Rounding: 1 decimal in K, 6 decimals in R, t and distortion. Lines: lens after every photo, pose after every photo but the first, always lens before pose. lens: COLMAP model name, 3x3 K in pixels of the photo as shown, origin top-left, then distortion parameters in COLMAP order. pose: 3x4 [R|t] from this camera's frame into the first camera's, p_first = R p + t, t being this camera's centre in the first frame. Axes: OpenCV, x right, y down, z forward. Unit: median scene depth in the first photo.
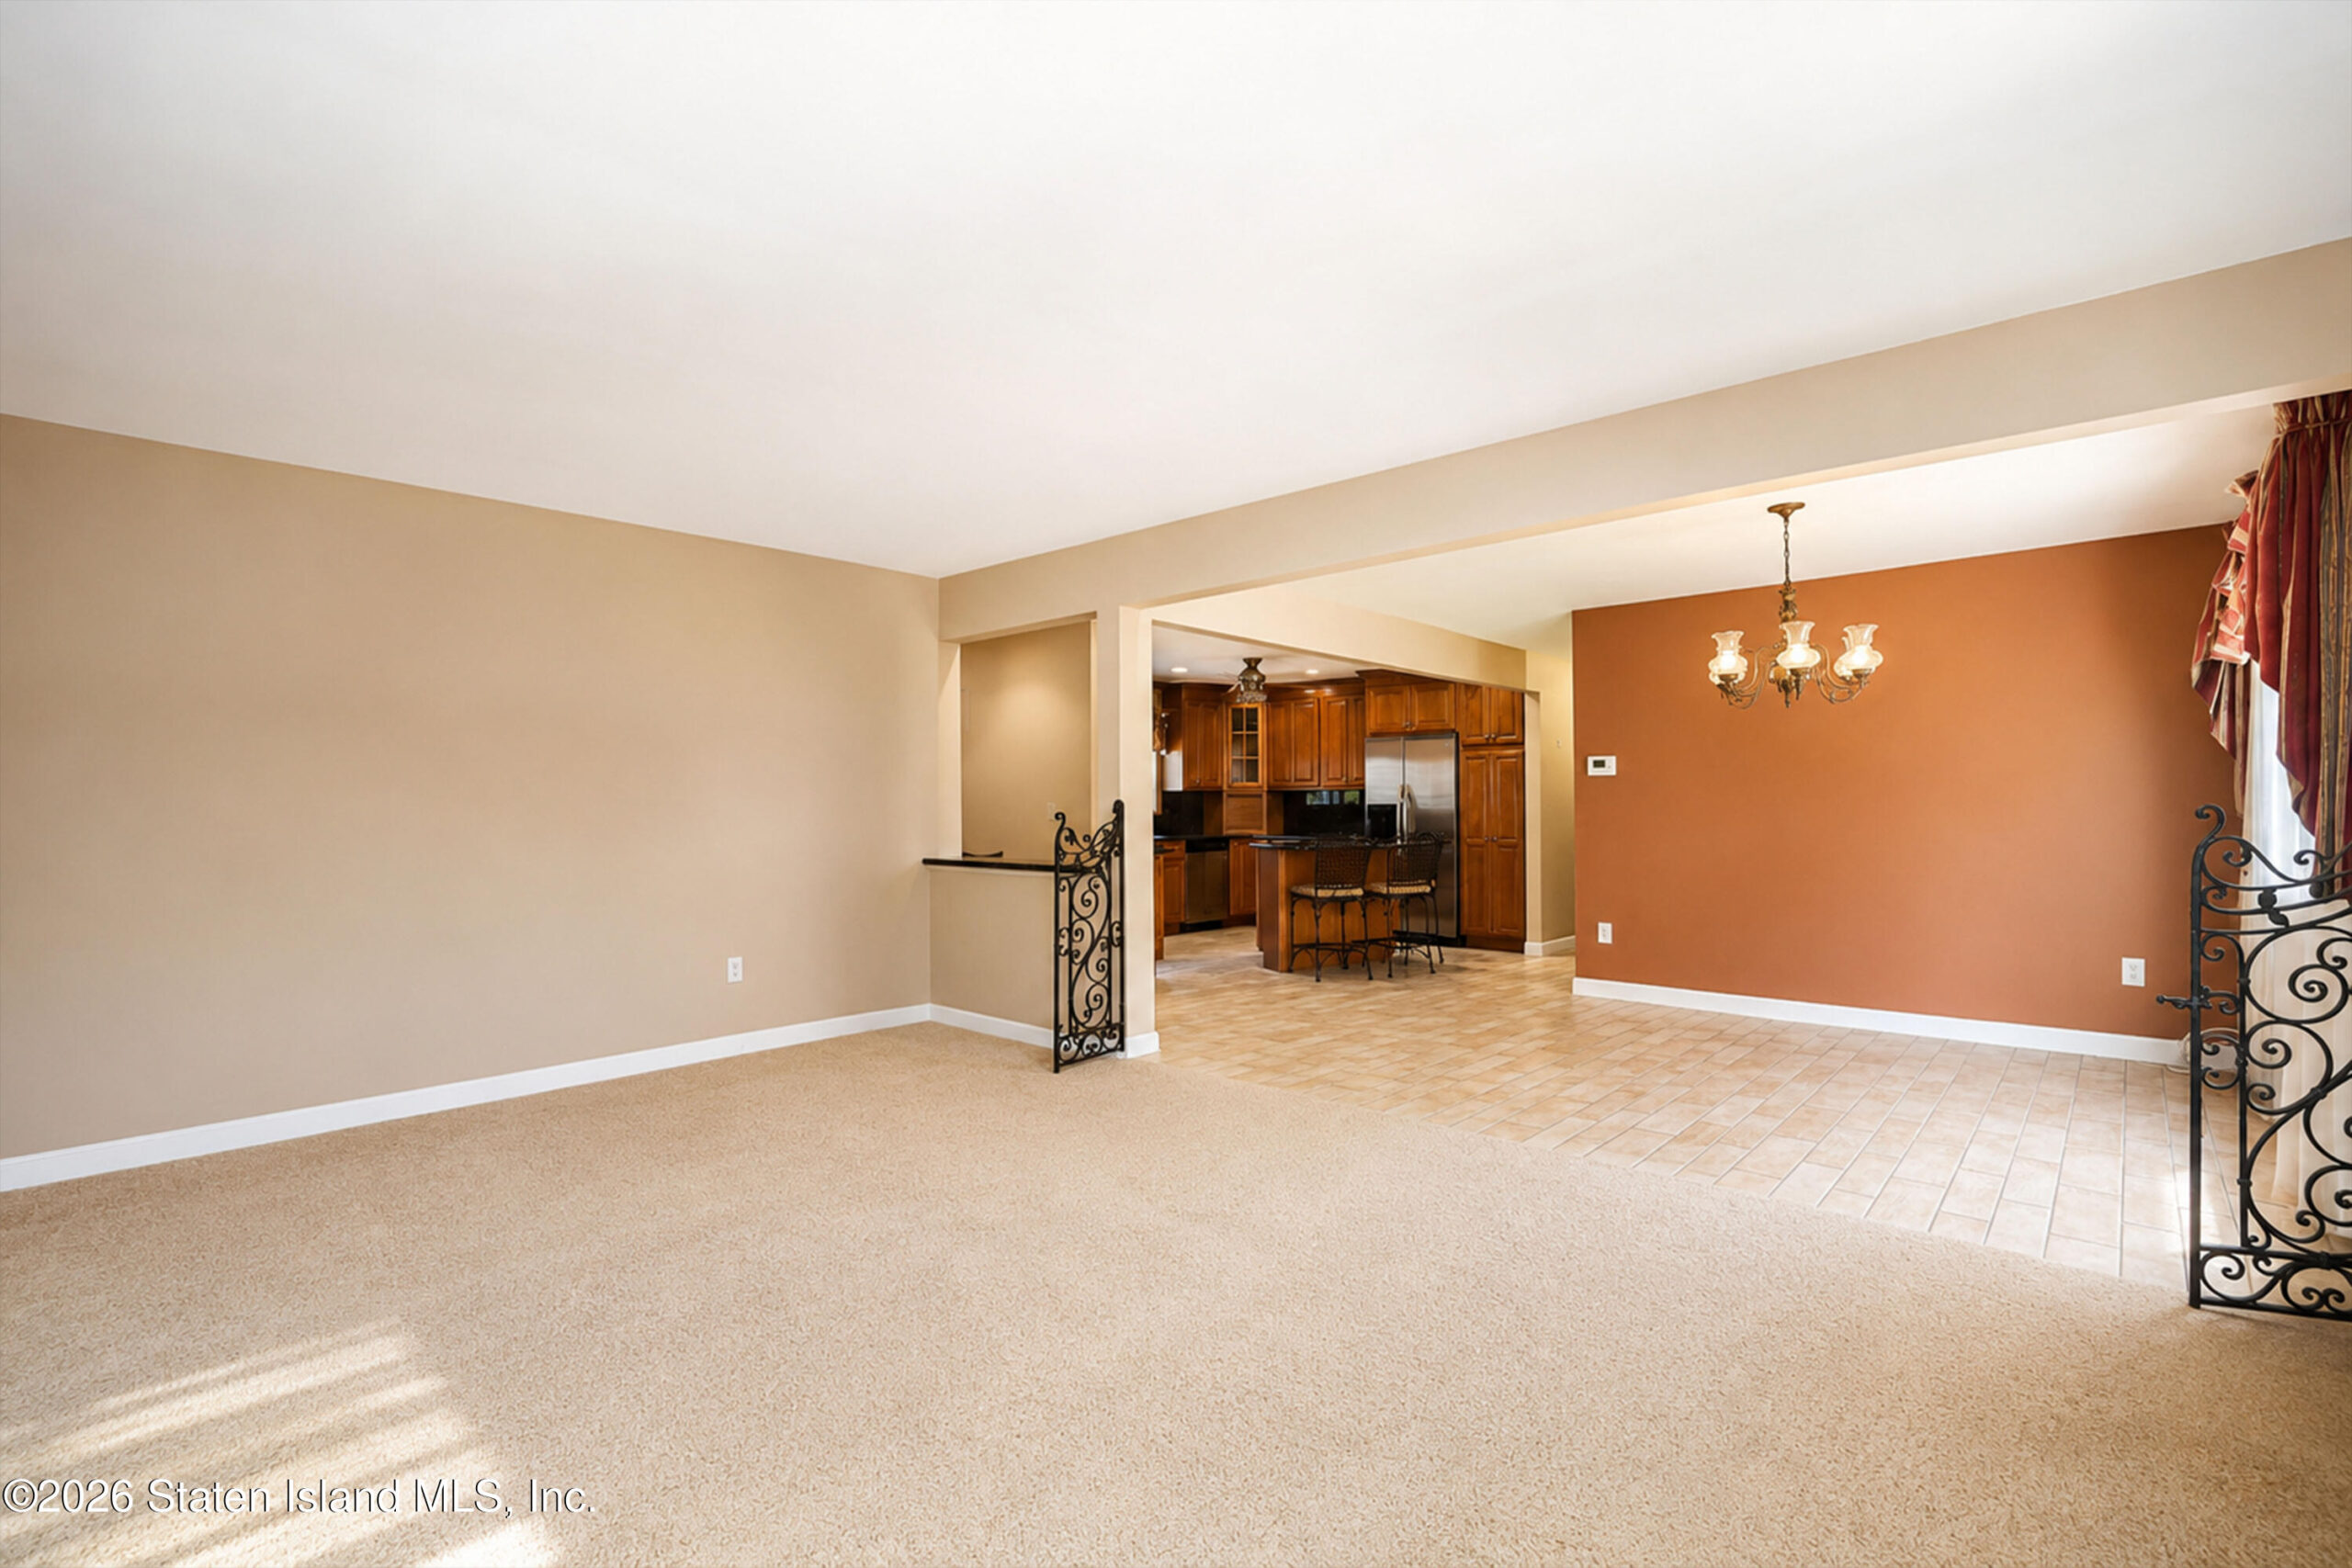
lens RADIAL K [[1031.7, 0, 1176.0], [0, 1031.7, 784.0], [0, 0, 1]] dist [-0.000059, 0.000138]
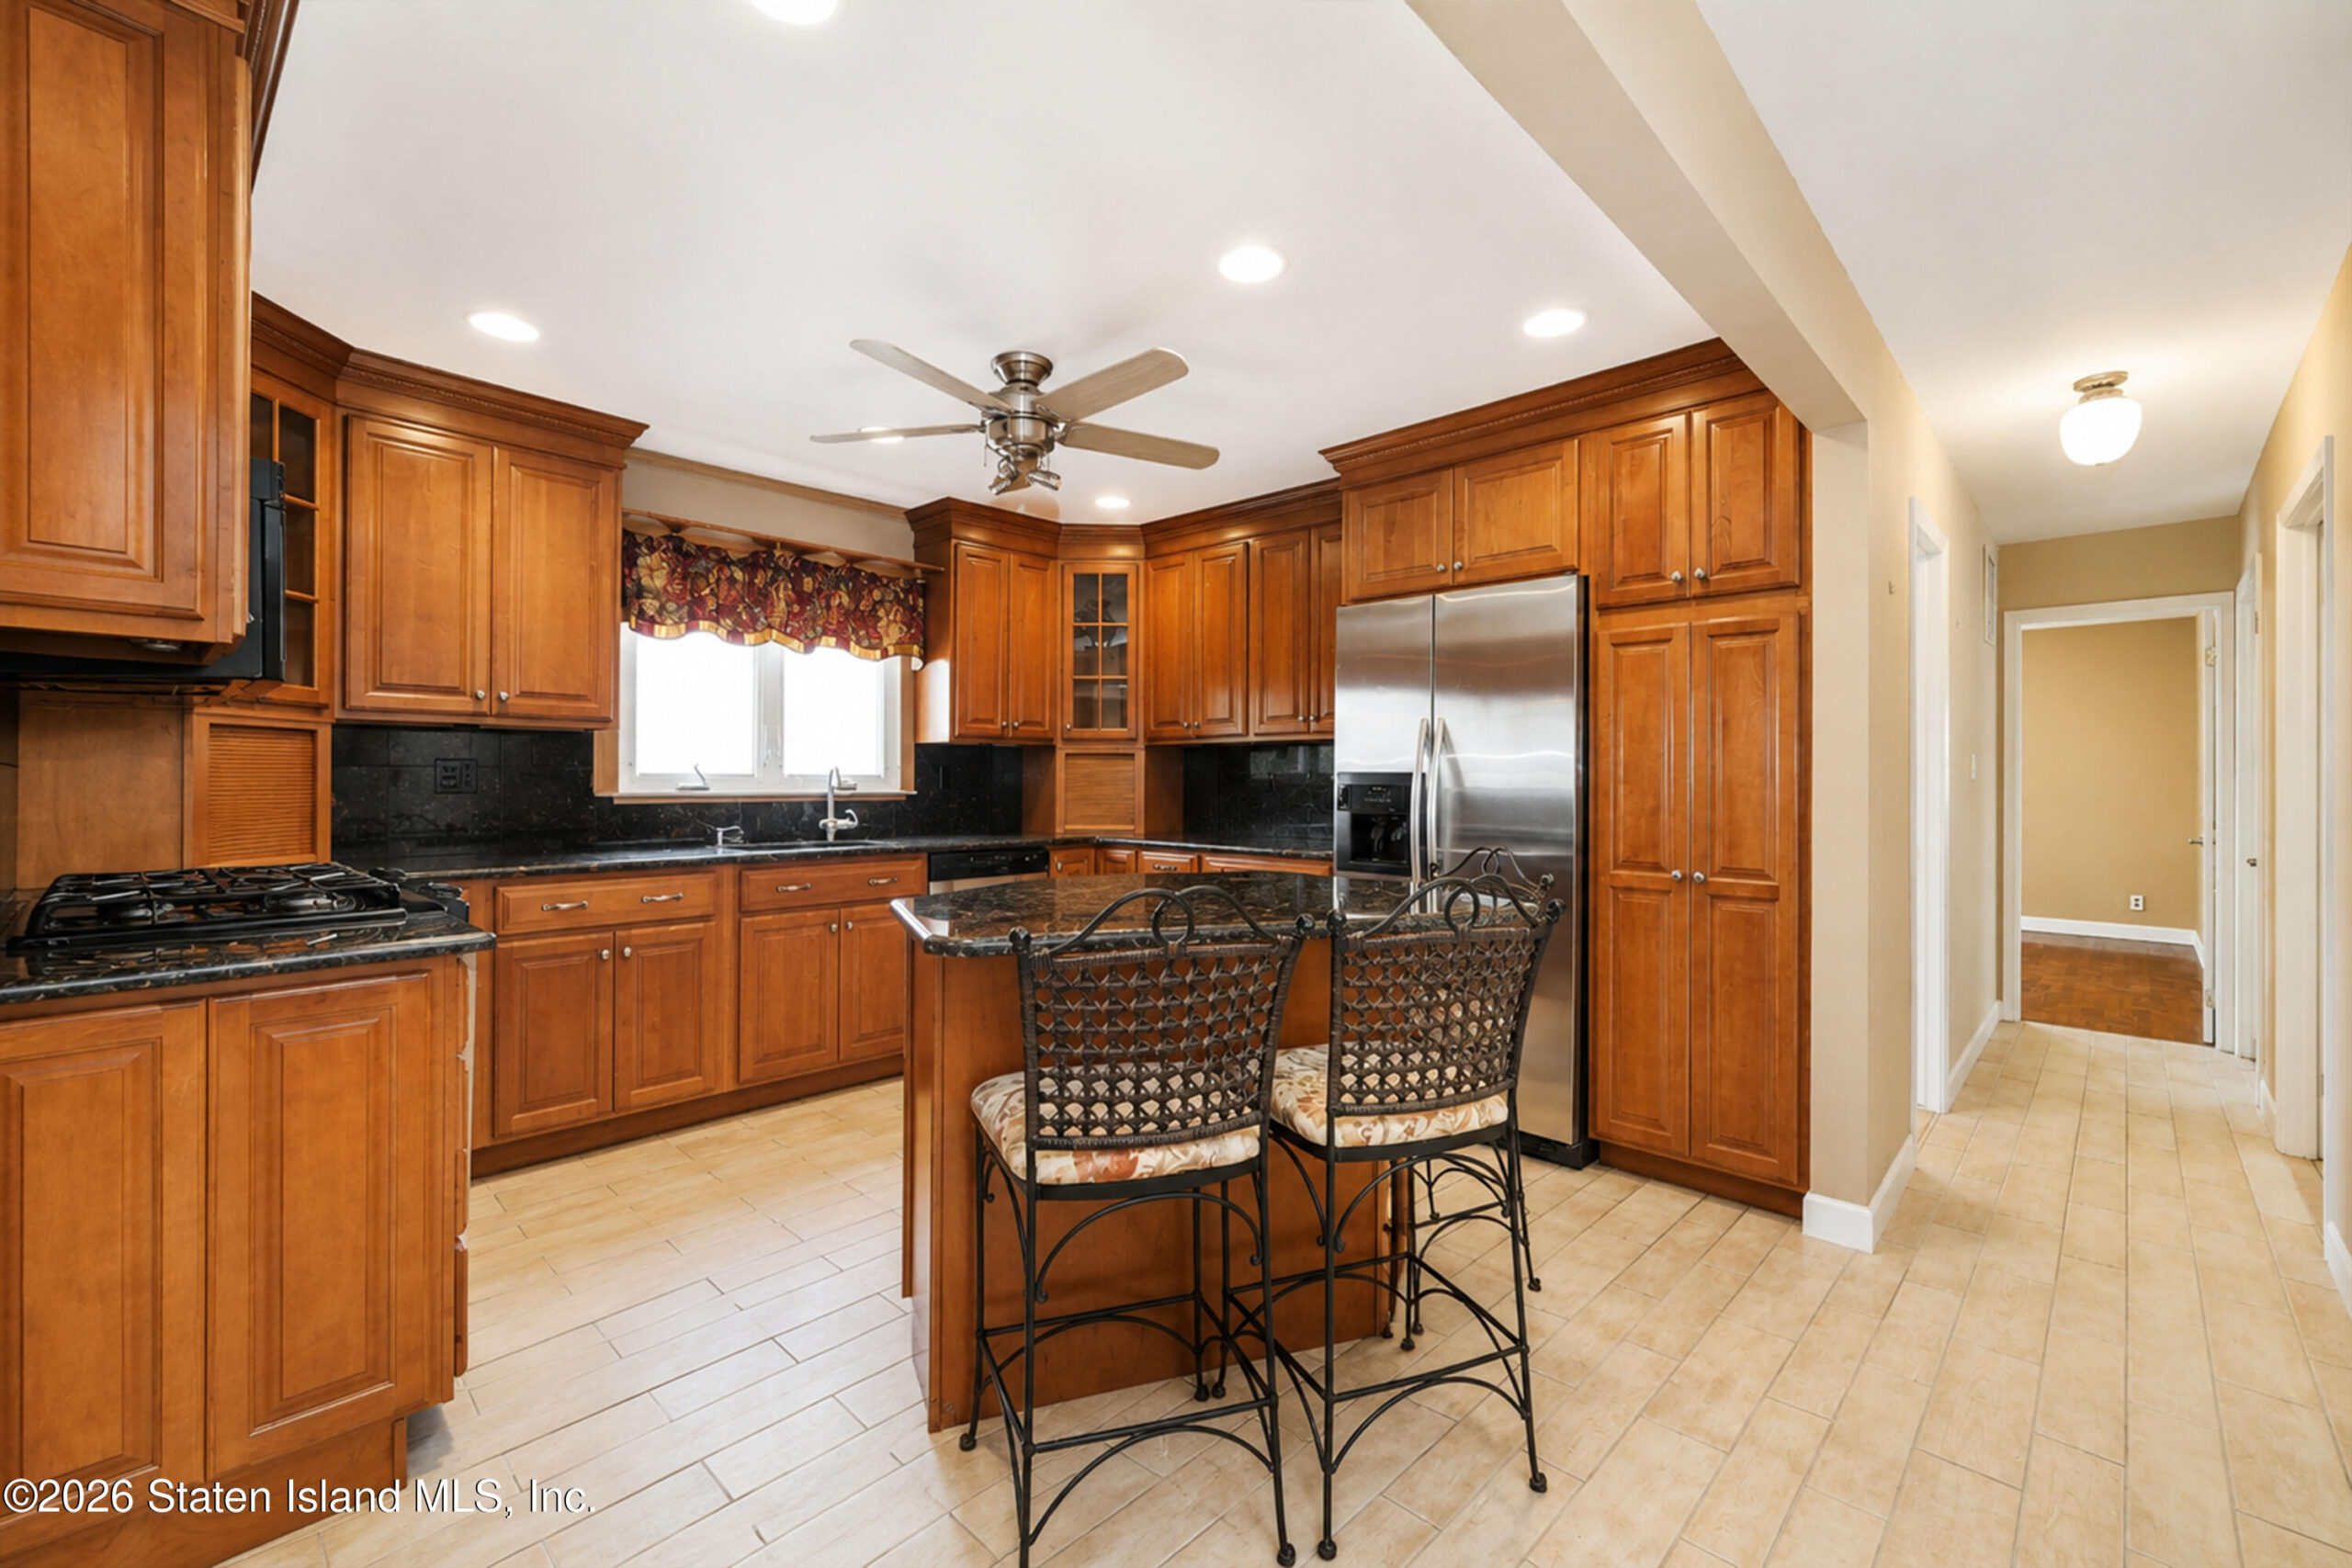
lens RADIAL K [[971.6, 0, 1176.0], [0, 971.6, 784.0], [0, 0, 1]] dist [-0.000432, 0.000033]
pose [[0.999487, 0.002241, -0.031942, 0.142308], [-0.001423, 0.999671, 0.025606, 0.015481], [0.031989, -0.025548, 0.999162, 0.657514]]
